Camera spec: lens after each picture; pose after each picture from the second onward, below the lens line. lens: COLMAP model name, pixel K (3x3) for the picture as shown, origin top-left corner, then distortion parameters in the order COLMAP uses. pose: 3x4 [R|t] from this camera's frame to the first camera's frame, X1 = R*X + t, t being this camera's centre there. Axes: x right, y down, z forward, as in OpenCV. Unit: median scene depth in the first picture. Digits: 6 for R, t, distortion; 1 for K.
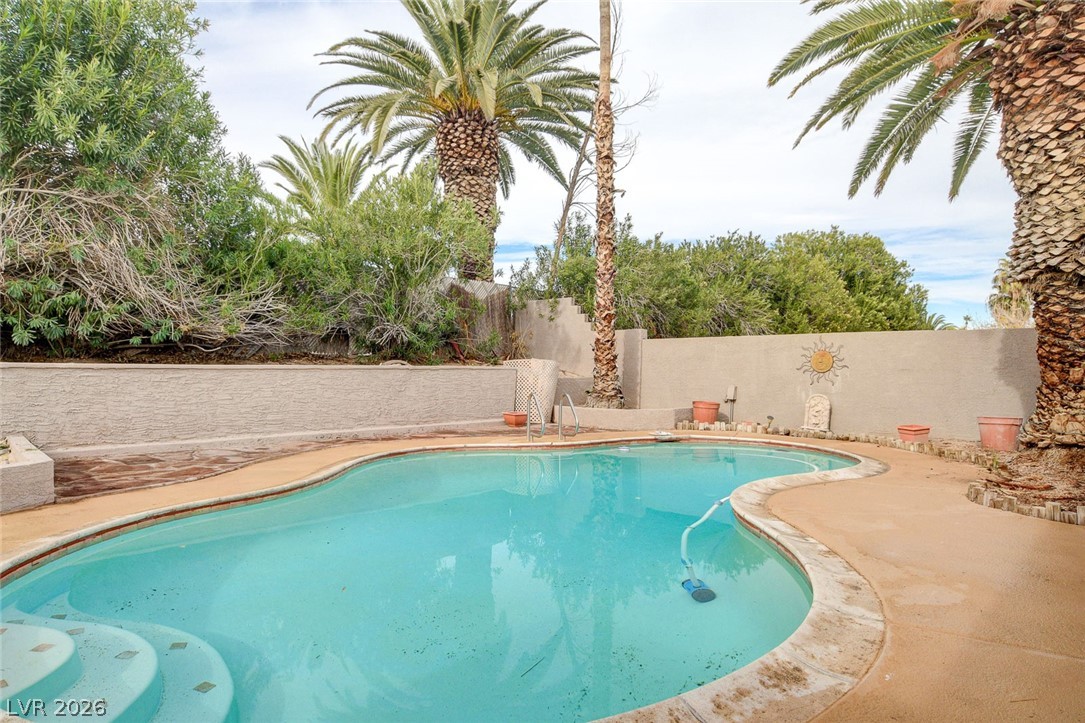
lens RADIAL K [[640.3, 0, 542.4], [0, 640.3, 366.2], [0, 0, 1]] dist [-0.018238, 0.007769]
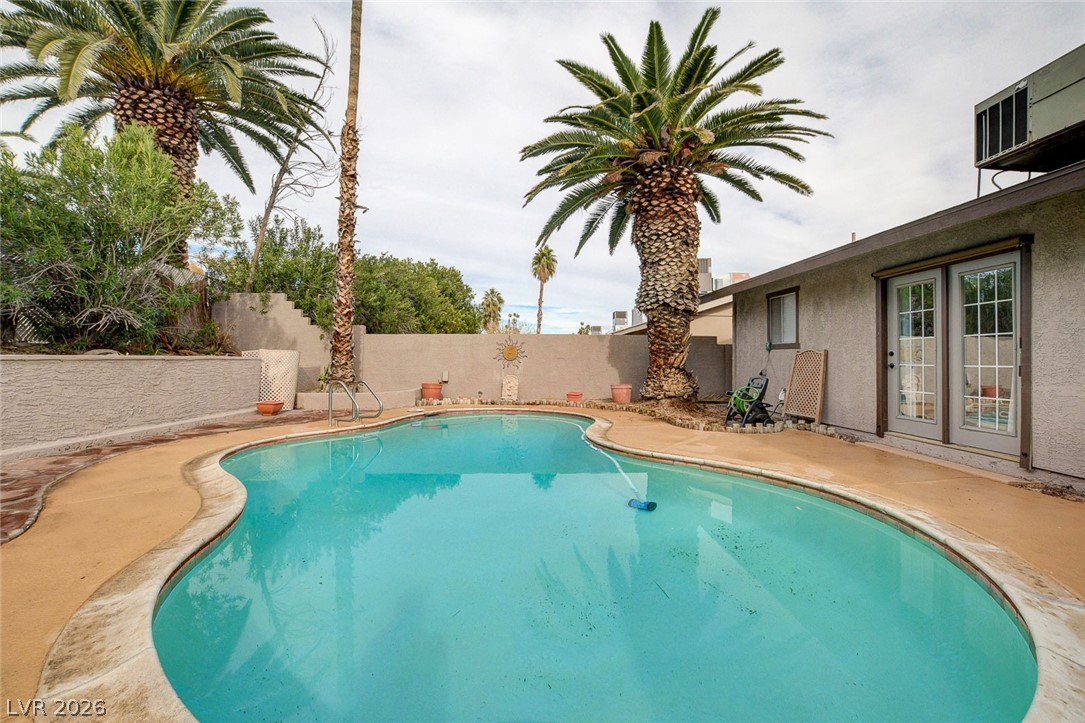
lens RADIAL K [[474.4, 0, 543.8], [0, 474.4, 357.1], [0, 0, 1]] dist [-0.023879, 0.004164]
pose [[0.700934, -0.001761, 0.713224, -0.260377], [0.002093, 0.999998, 0.000413, 0.001486], [-0.713223, 0.001203, 0.700936, 0.151047]]
